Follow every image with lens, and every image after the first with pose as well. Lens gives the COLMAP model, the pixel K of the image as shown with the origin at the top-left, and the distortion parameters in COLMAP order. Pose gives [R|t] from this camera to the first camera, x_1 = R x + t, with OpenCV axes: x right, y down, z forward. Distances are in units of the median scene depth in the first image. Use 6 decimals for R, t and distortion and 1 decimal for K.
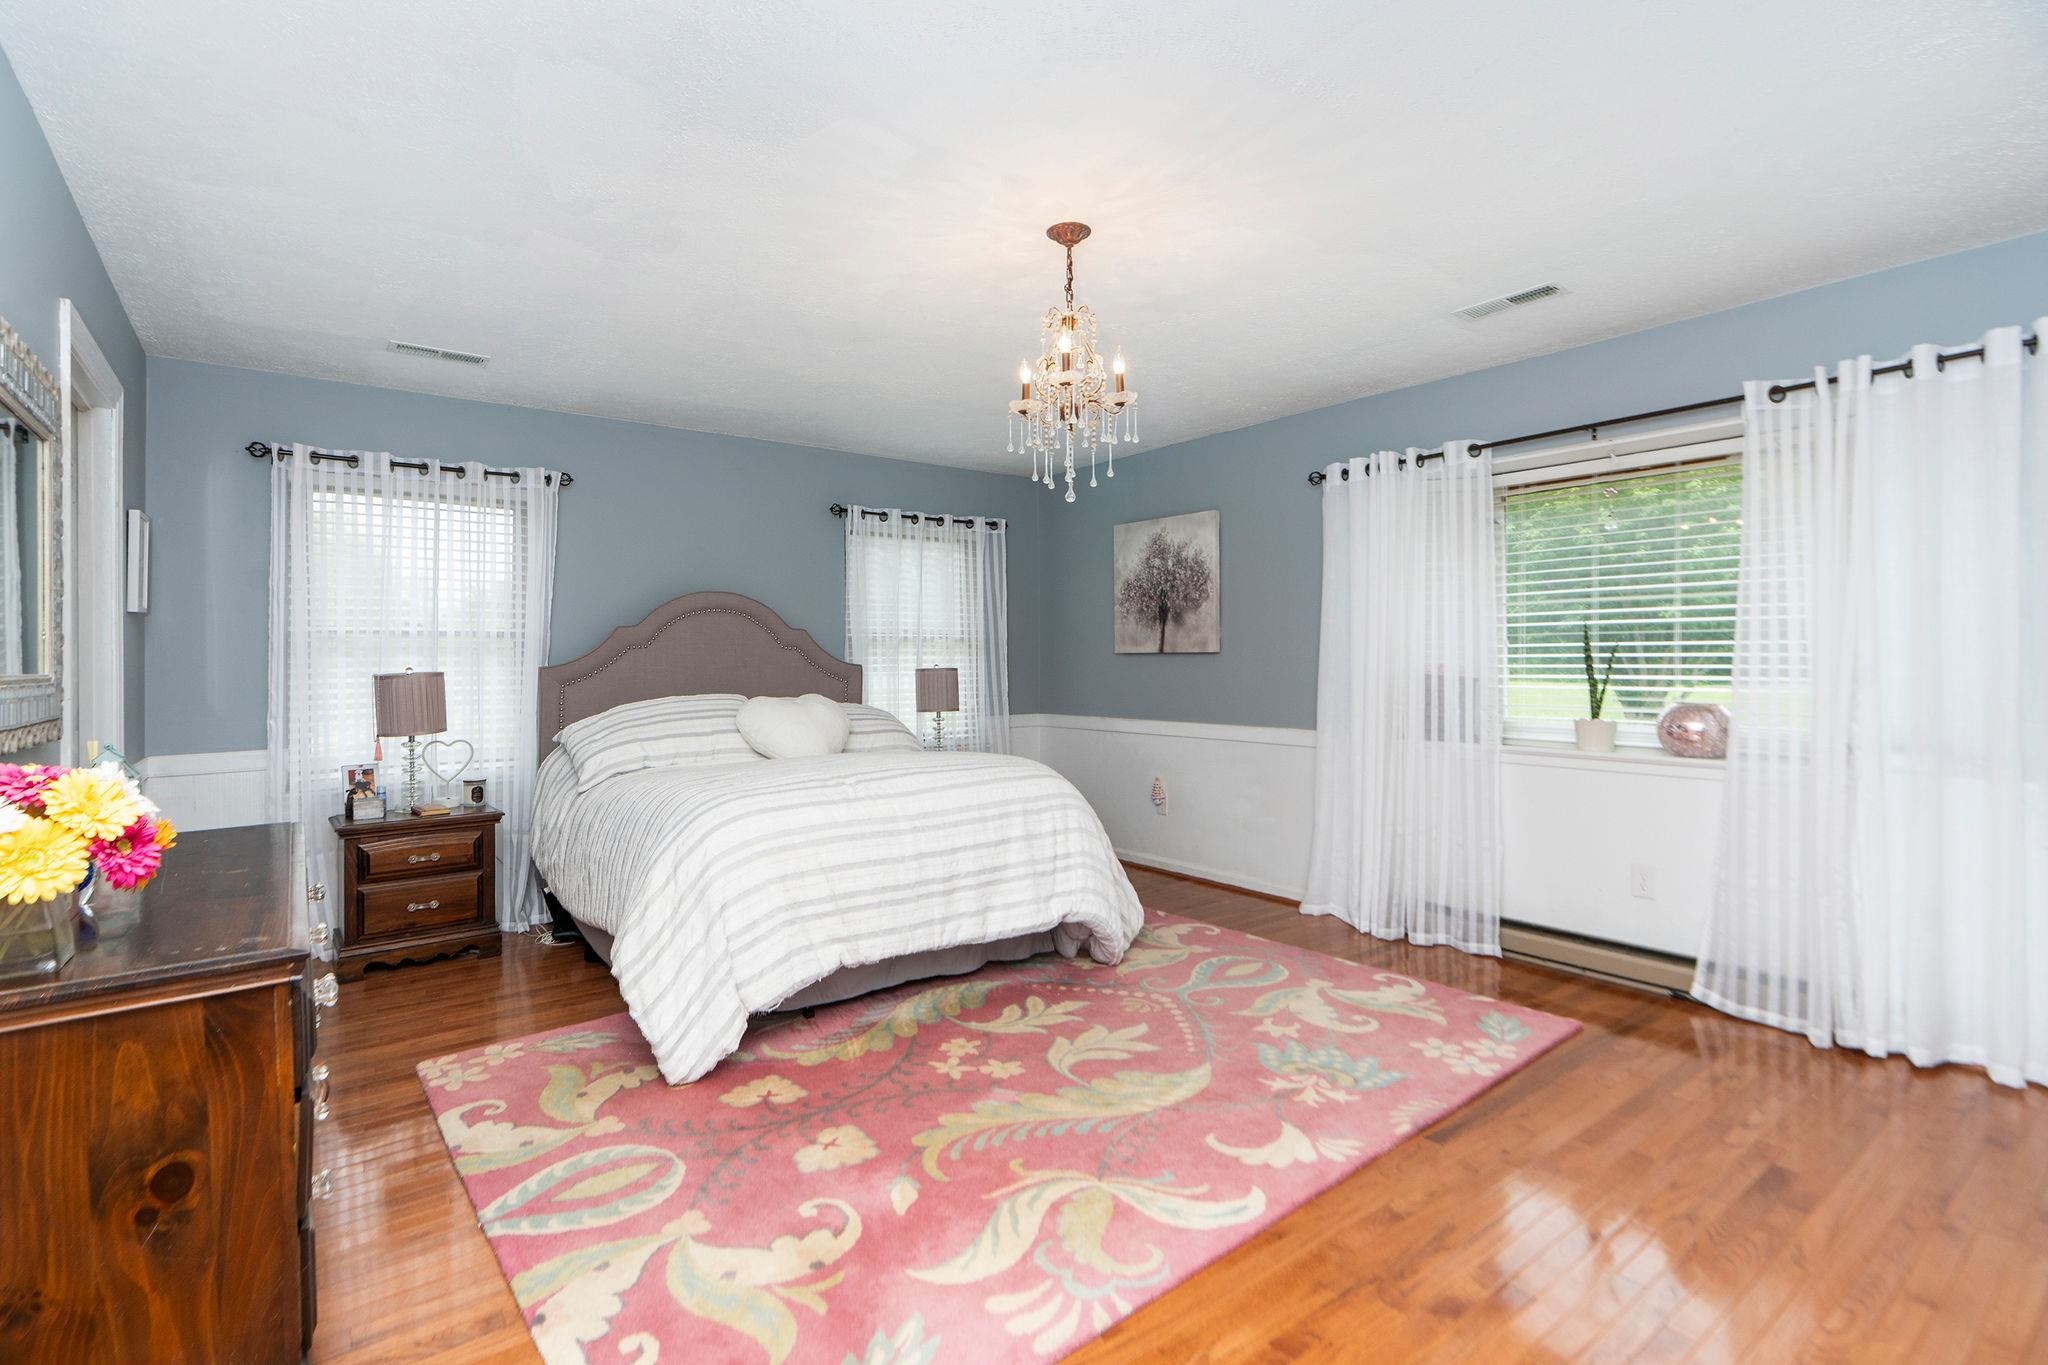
lens RADIAL K [[948.2, 0, 1009.5], [0, 948.2, 651.3], [0, 0, 1]] dist [-0.005540, 0.002354]
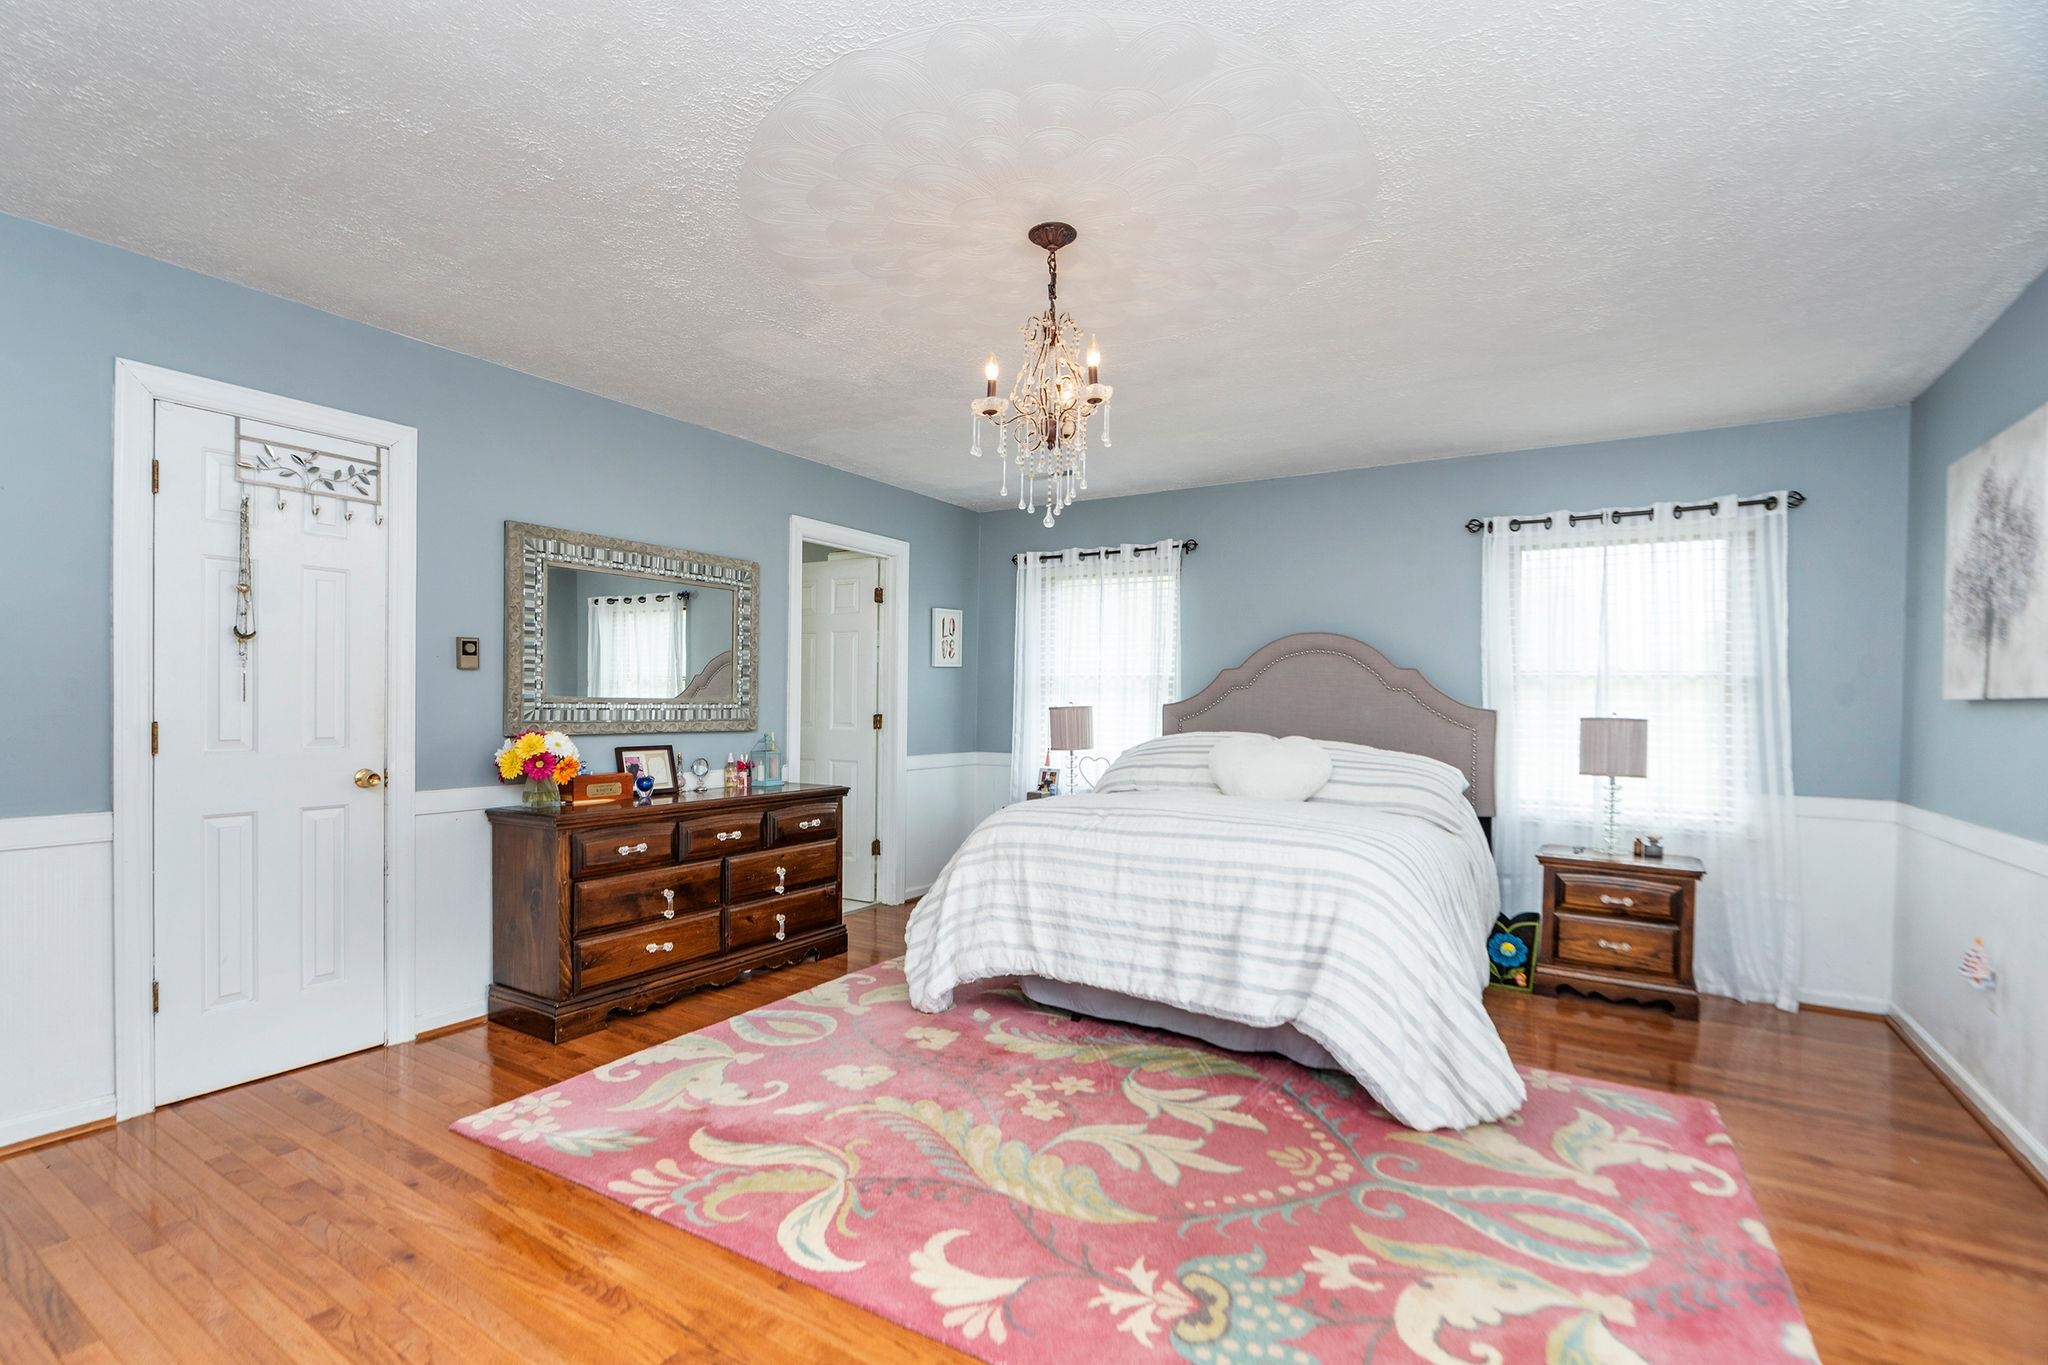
lens RADIAL K [[948.2, 0, 1023.5], [0, 948.2, 699.0], [0, 0, 1]] dist [-0.005540, 0.002354]
pose [[0.349034, 0.008252, -0.937074, 0.671921], [-0.010592, 0.999932, 0.004860, 0.007018], [0.937050, 0.008229, 0.349098, 0.471781]]
